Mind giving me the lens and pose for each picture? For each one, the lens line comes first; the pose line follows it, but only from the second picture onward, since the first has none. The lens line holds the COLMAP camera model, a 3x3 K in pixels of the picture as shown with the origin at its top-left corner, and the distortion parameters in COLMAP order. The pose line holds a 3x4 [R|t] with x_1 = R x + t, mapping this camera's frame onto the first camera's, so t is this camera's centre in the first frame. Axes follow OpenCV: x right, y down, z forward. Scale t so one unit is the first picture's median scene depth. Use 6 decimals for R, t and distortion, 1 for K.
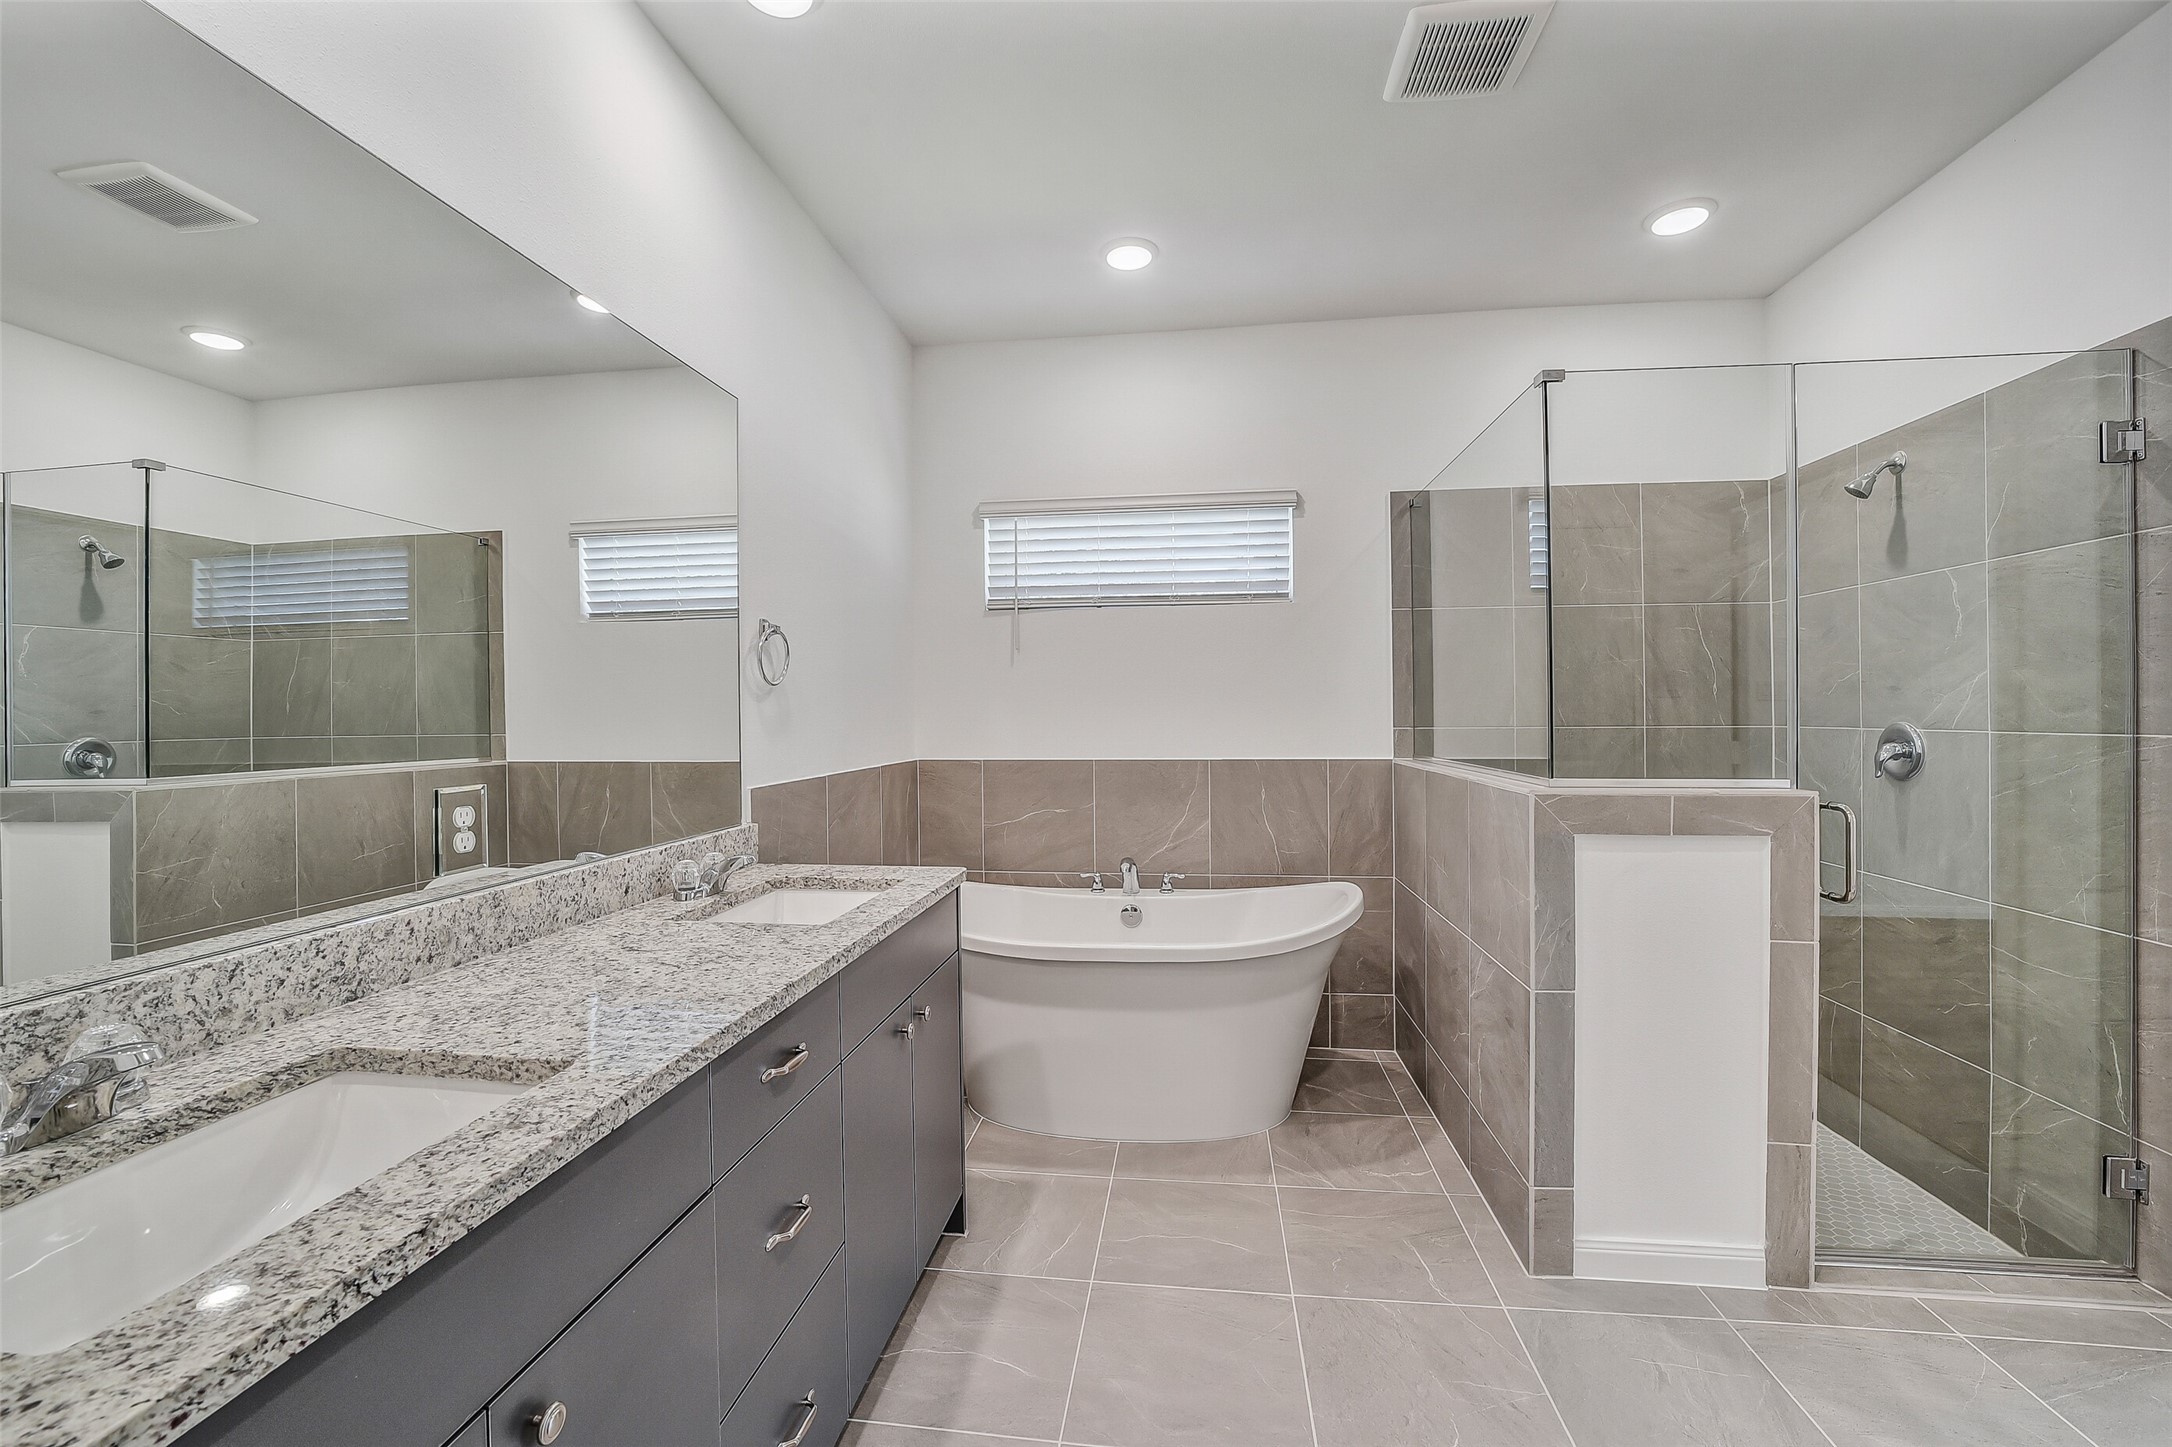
lens RADIAL K [[863.8, 0, 1086.8], [0, 863.8, 698.0], [0, 0, 1]] dist [-0.037821, 0.011276]
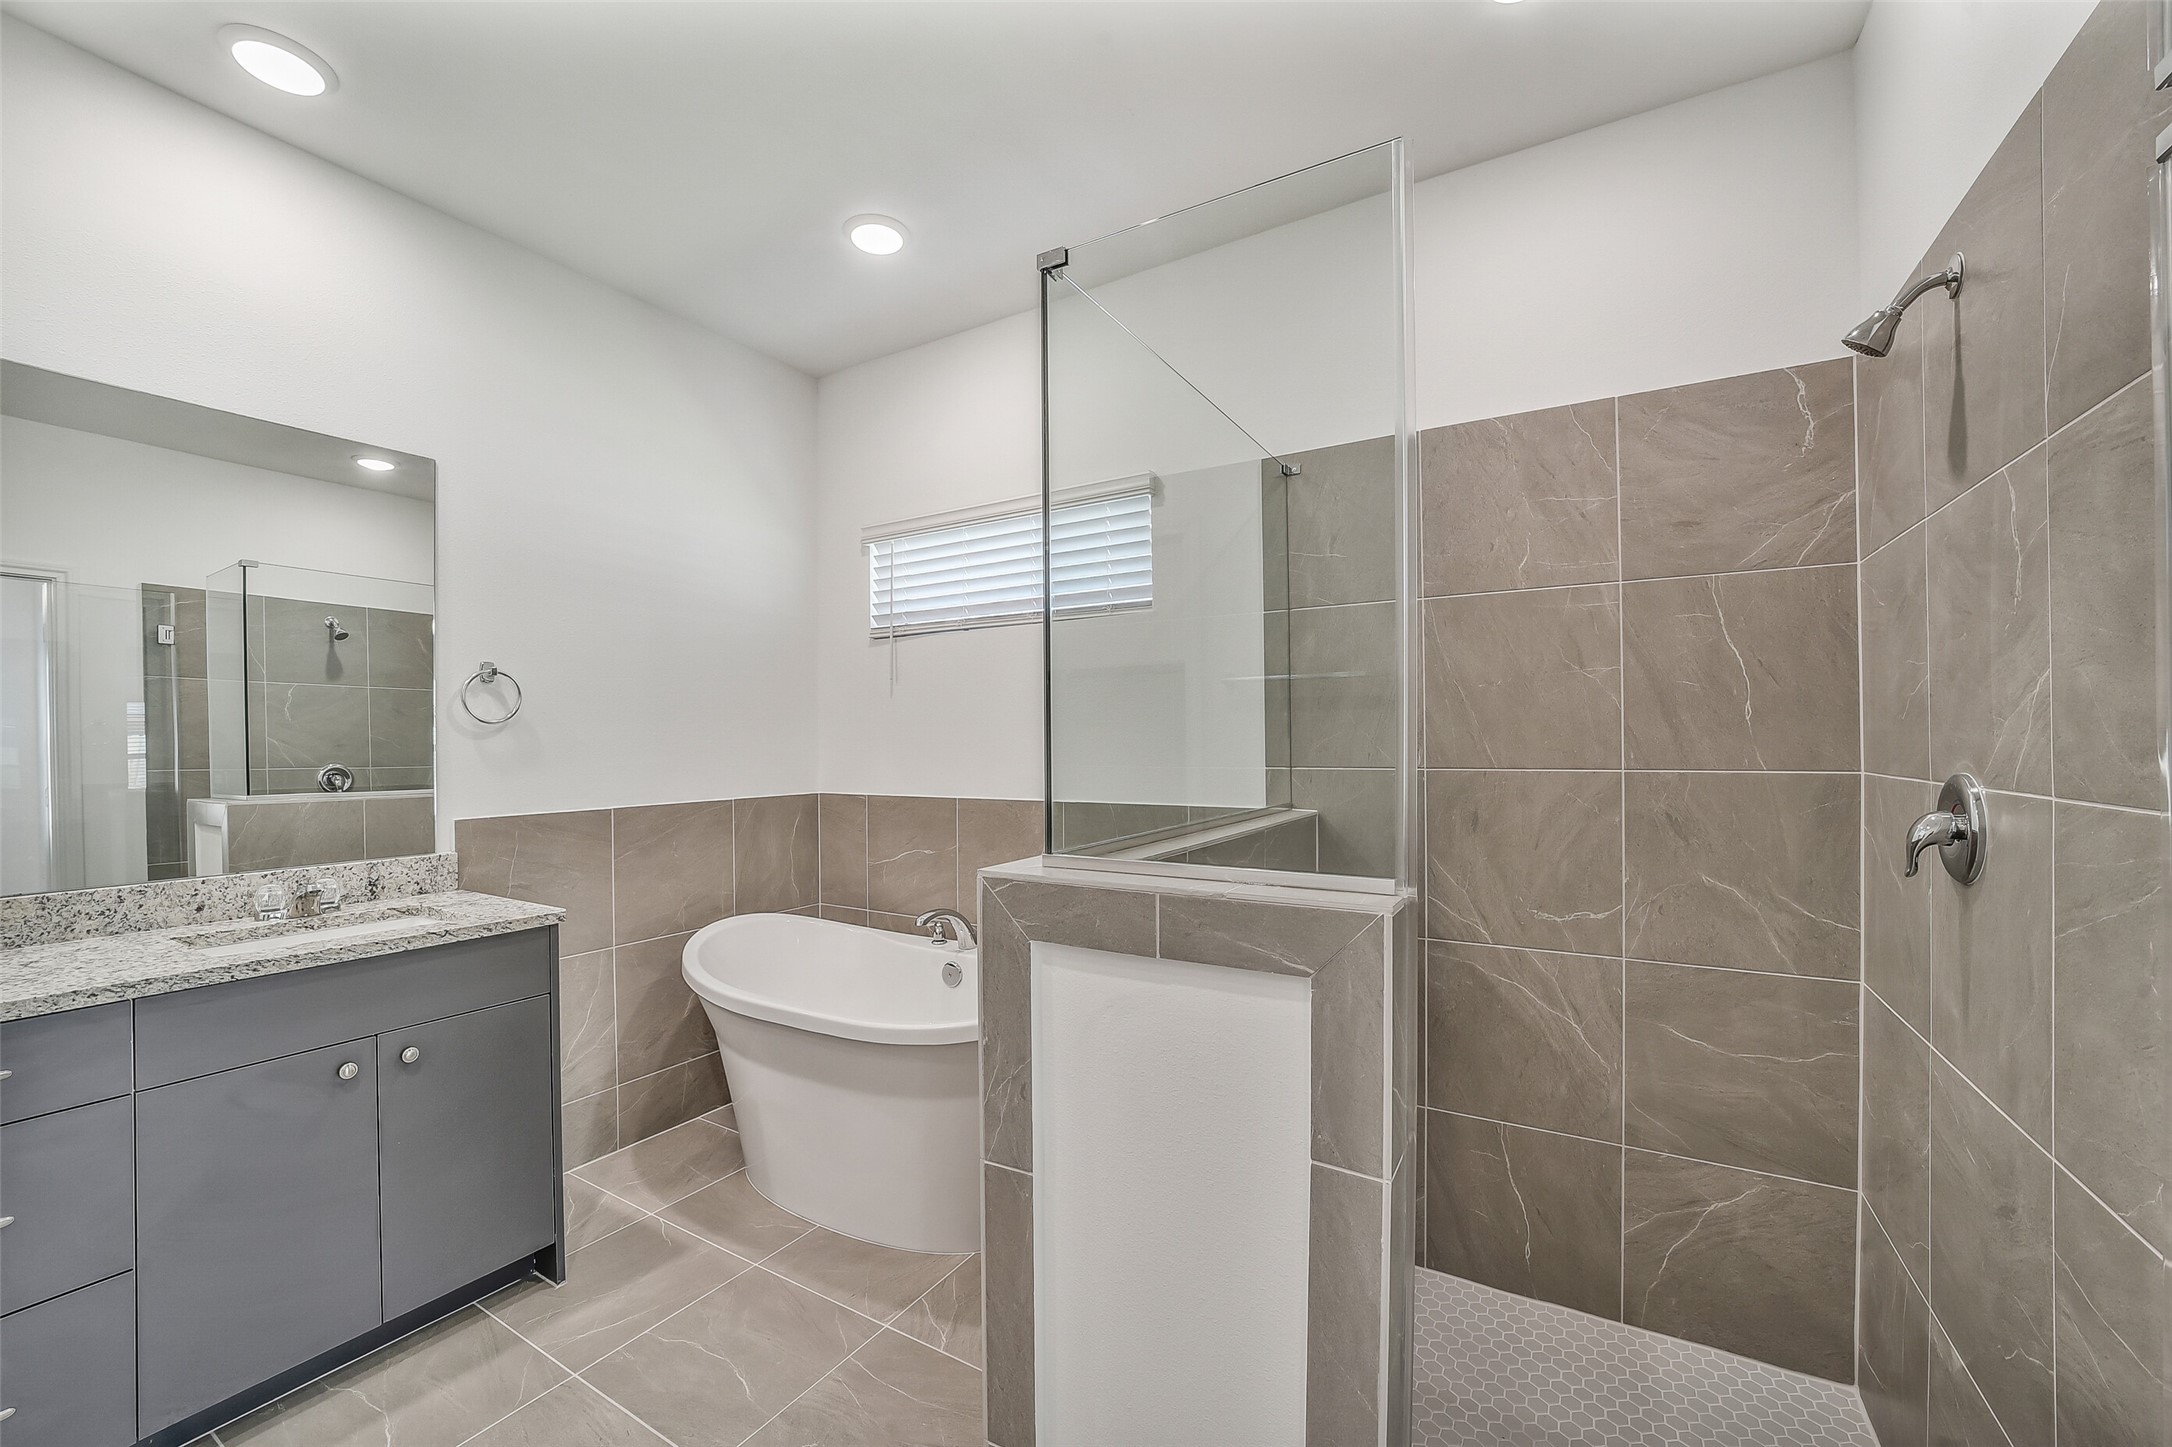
lens RADIAL K [[850.2, 0, 1083.6], [0, 850.2, 731.2], [0, 0, 1]] dist [-0.038003, 0.009994]
pose [[0.918236, -0.005141, -0.396000, 0.684327], [0.008249, 0.999947, 0.006144, -0.005019], [0.395948, -0.008908, 0.918230, 0.324281]]
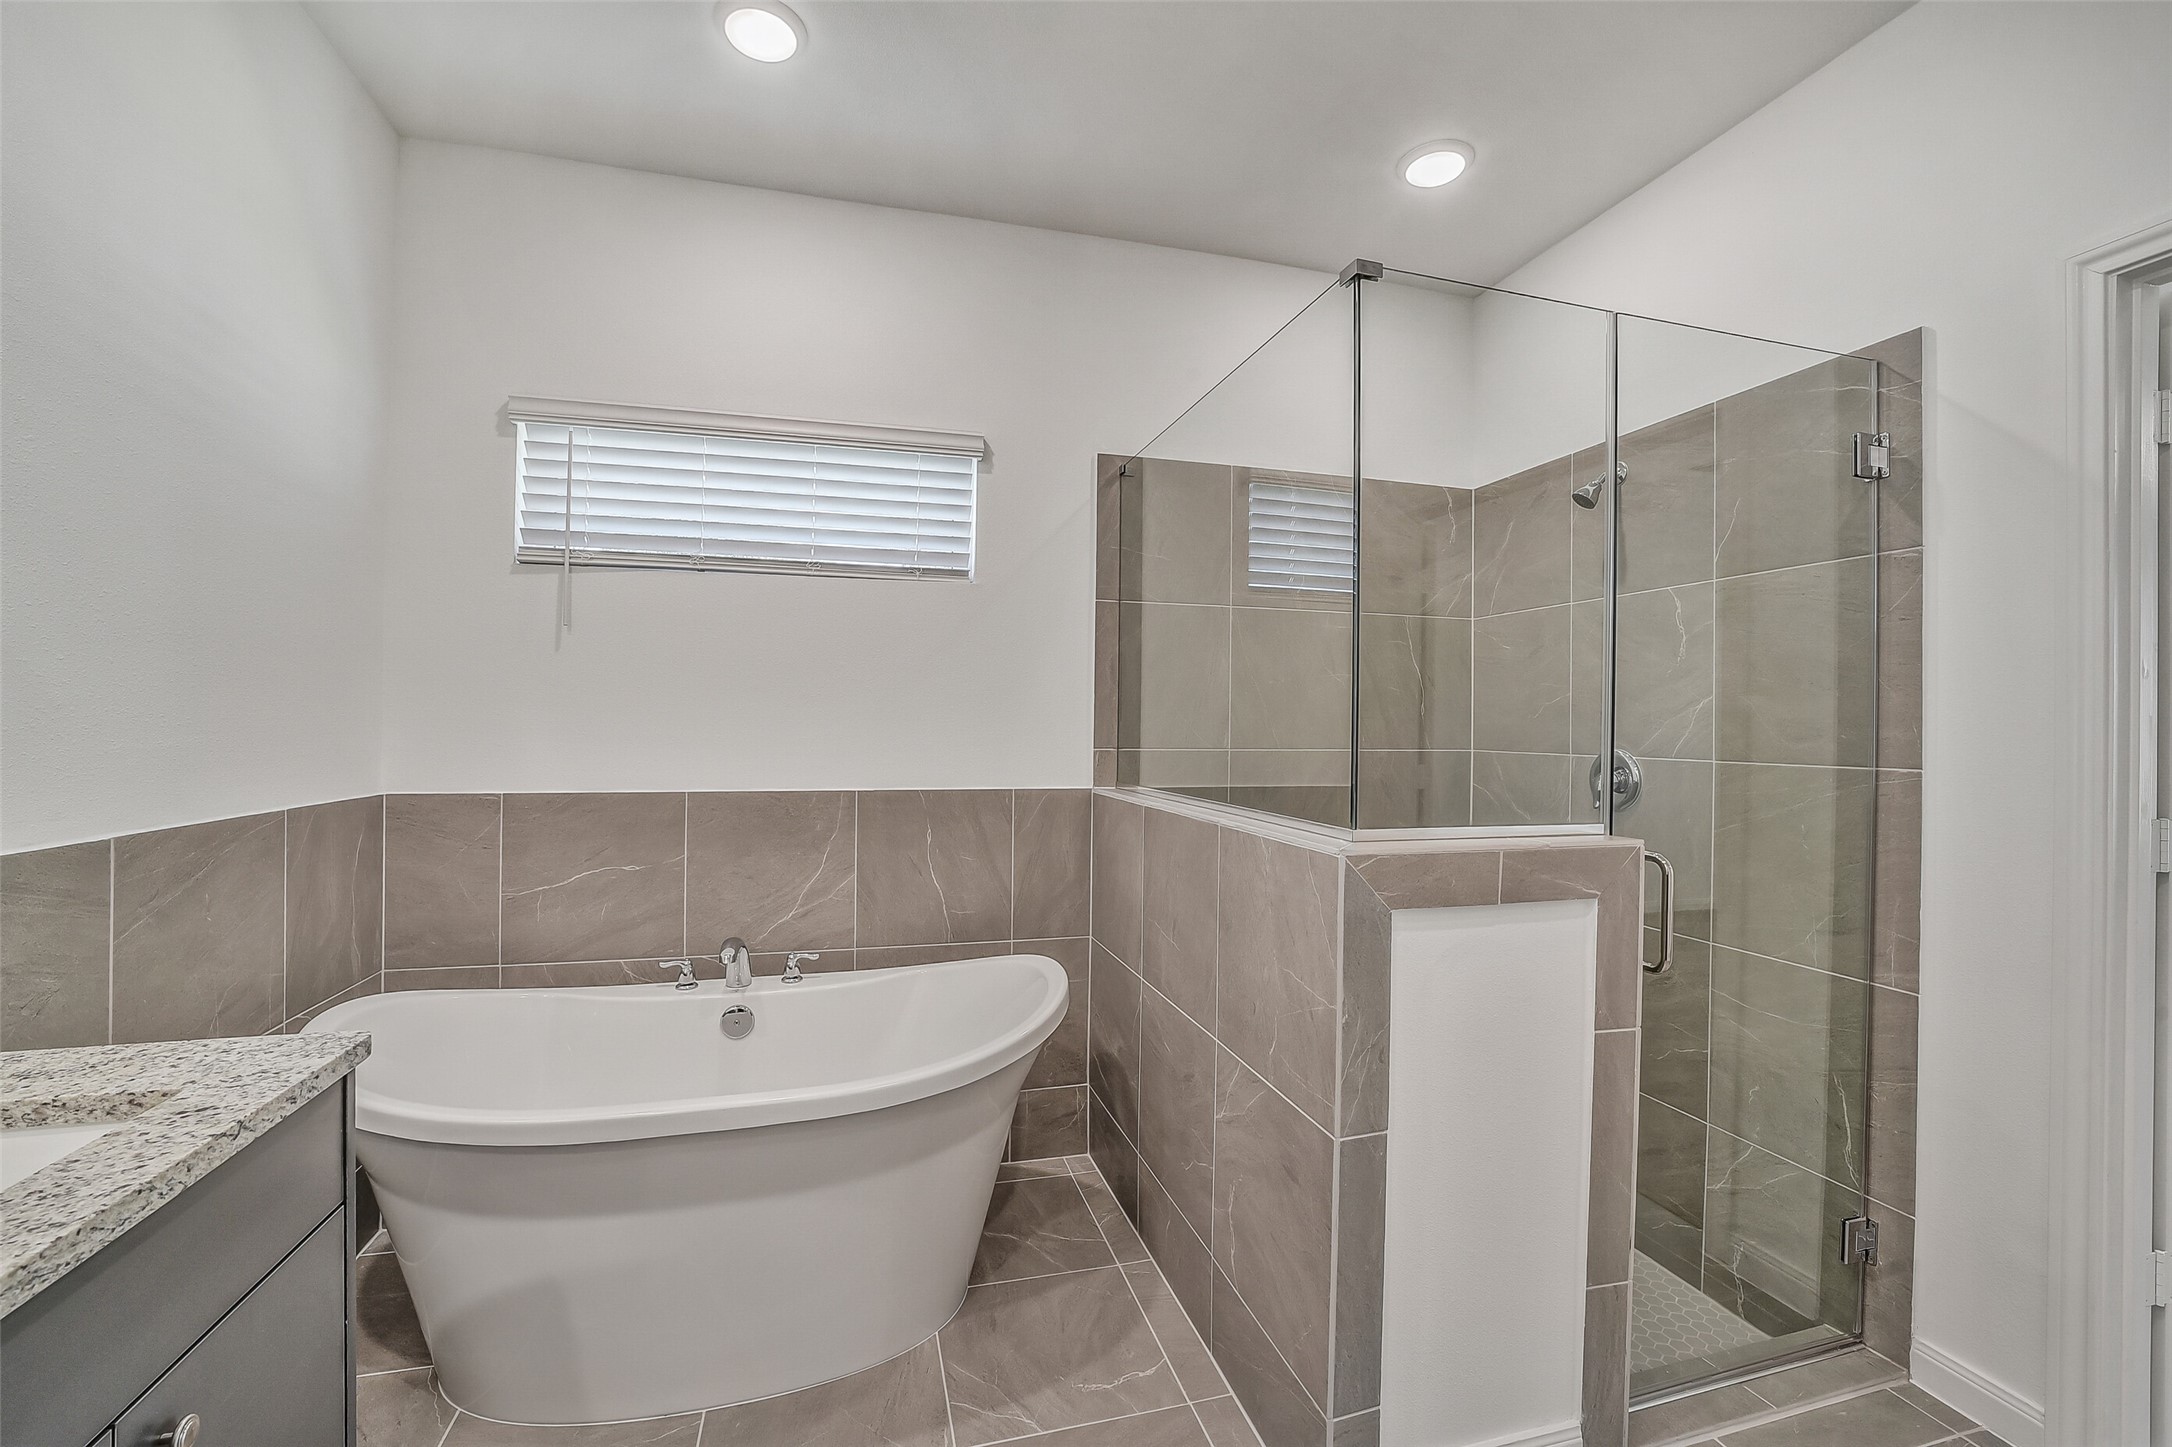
lens RADIAL K [[878.2, 0, 1074.9], [0, 878.2, 704.8], [0, 0, 1]] dist [-0.027038, 0.000436]
pose [[0.924017, 0.024291, 0.381580, 0.038003], [-0.022904, 0.999704, -0.008175, 0.001155], [-0.381665, -0.001186, 0.924300, 0.338373]]
